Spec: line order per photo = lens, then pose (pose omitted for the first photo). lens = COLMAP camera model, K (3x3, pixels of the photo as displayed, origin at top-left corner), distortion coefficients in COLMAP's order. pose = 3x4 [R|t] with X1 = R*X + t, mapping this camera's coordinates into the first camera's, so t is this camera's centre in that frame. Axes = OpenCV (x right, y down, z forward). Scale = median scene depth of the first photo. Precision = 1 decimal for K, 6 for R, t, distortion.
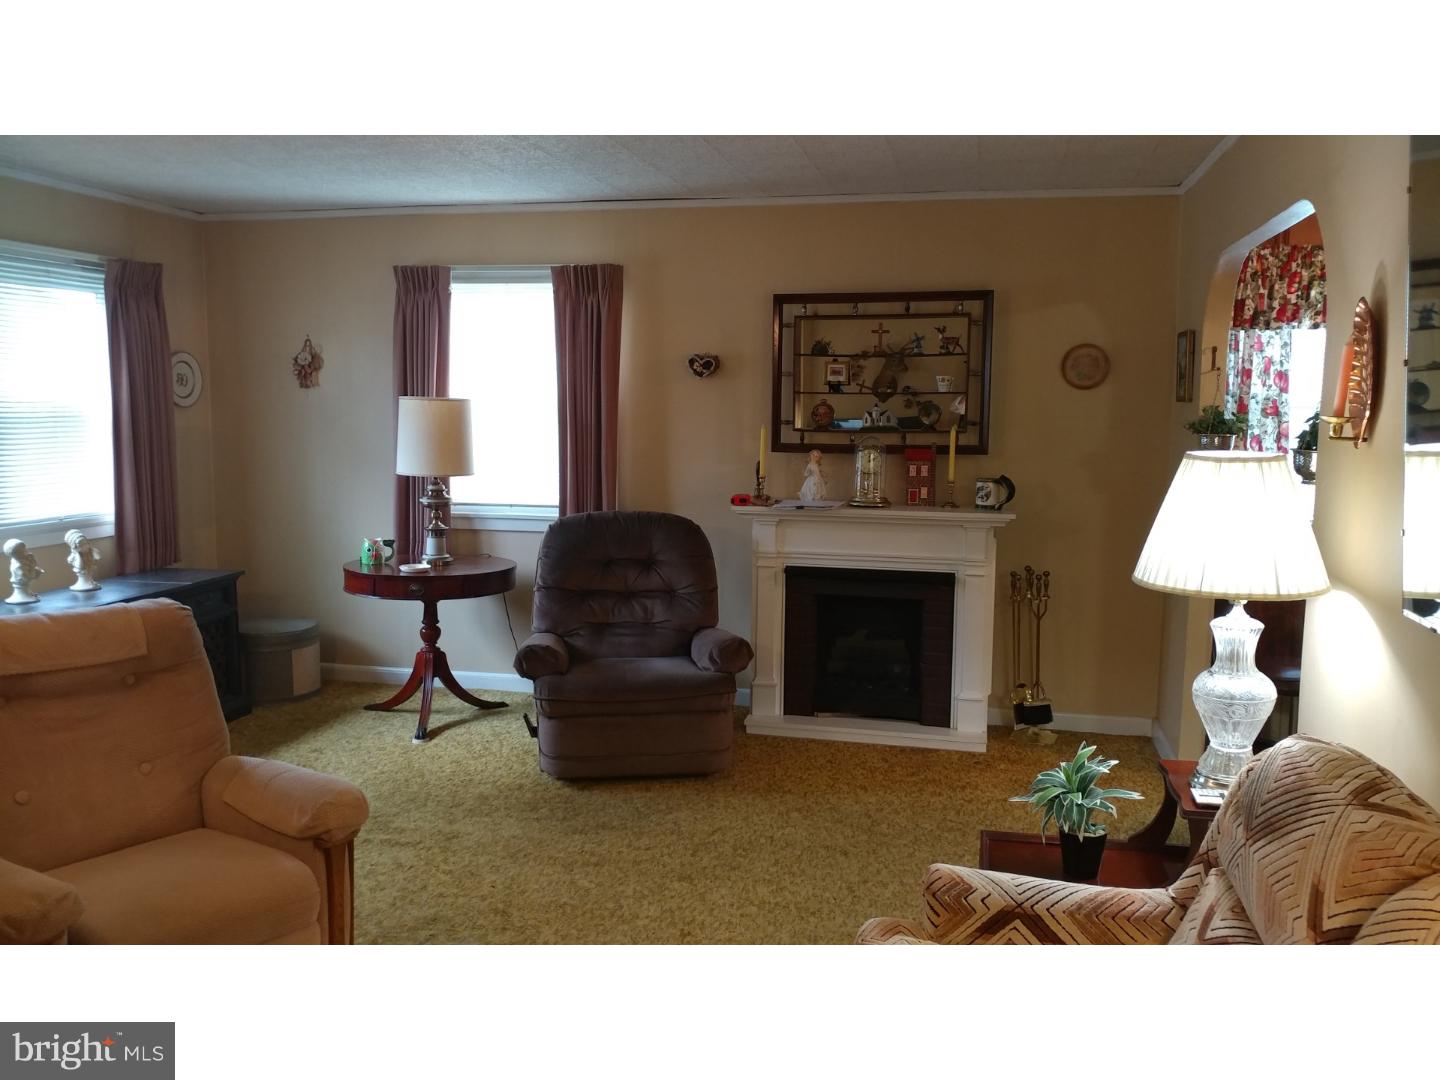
lens RADIAL K [[1195.7, 0, 719.6], [0, 1195.7, 535.9], [0, 0, 1]] dist [0.010683, 0.005914]
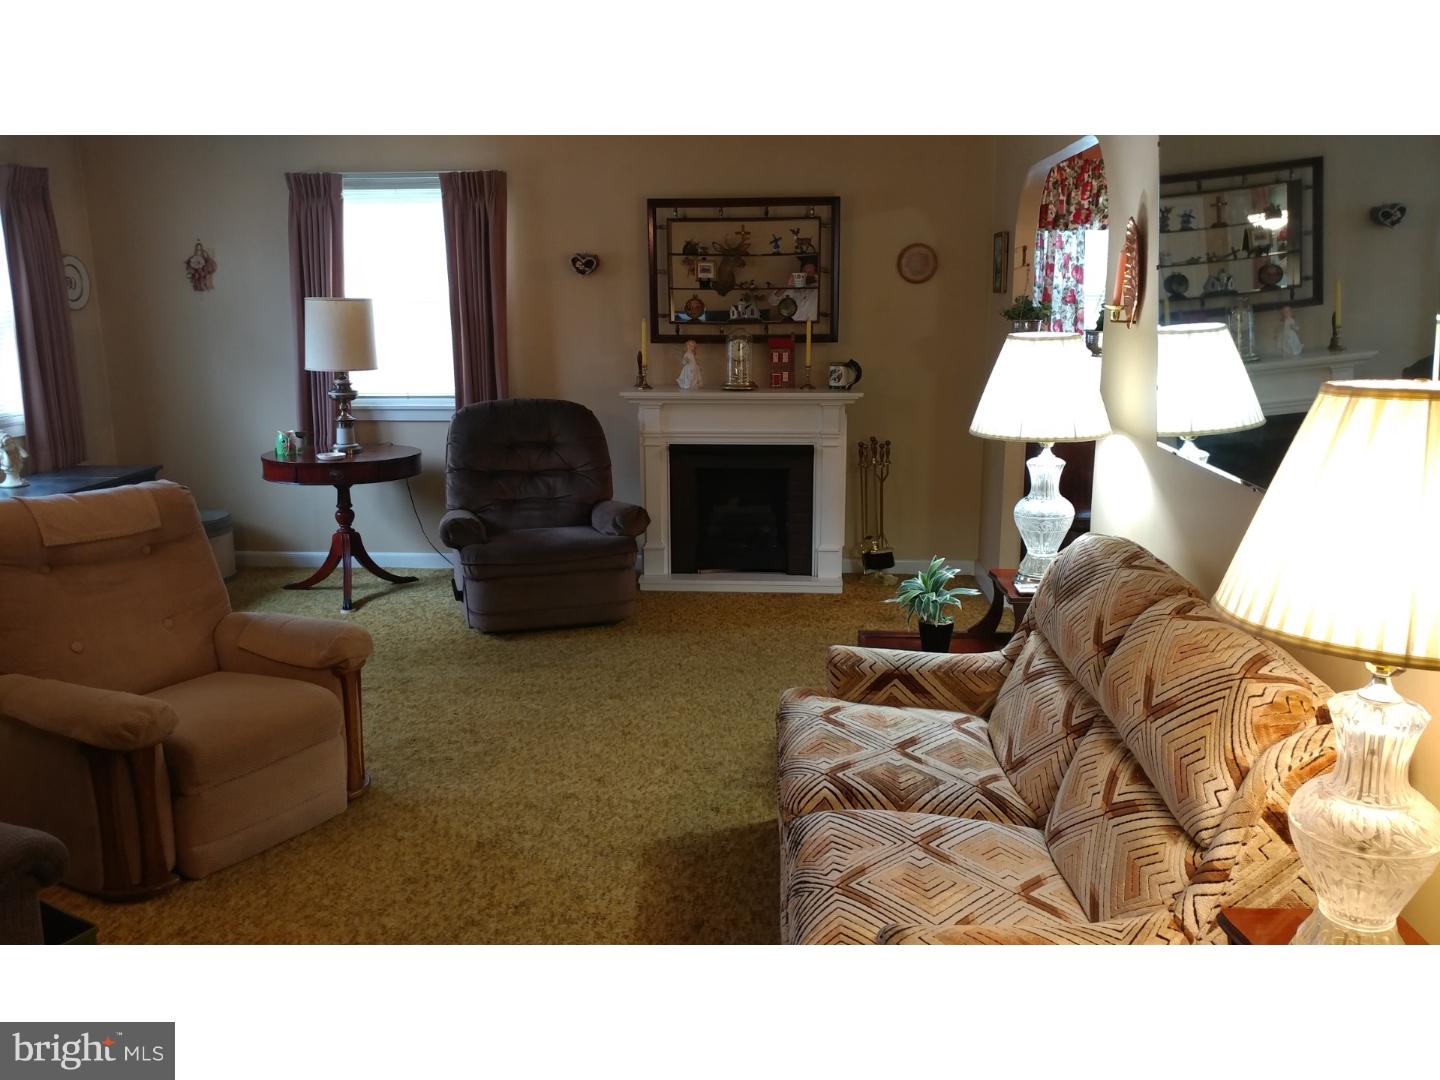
lens RADIAL K [[1195.7, 0, 719.6], [0, 1195.7, 535.9], [0, 0, 1]] dist [0.010683, 0.005914]
pose [[0.988569, -0.044443, 0.144070, -0.066678], [0.031527, 0.995377, 0.090725, 0.011489], [-0.147436, -0.085146, 0.985400, -0.144090]]
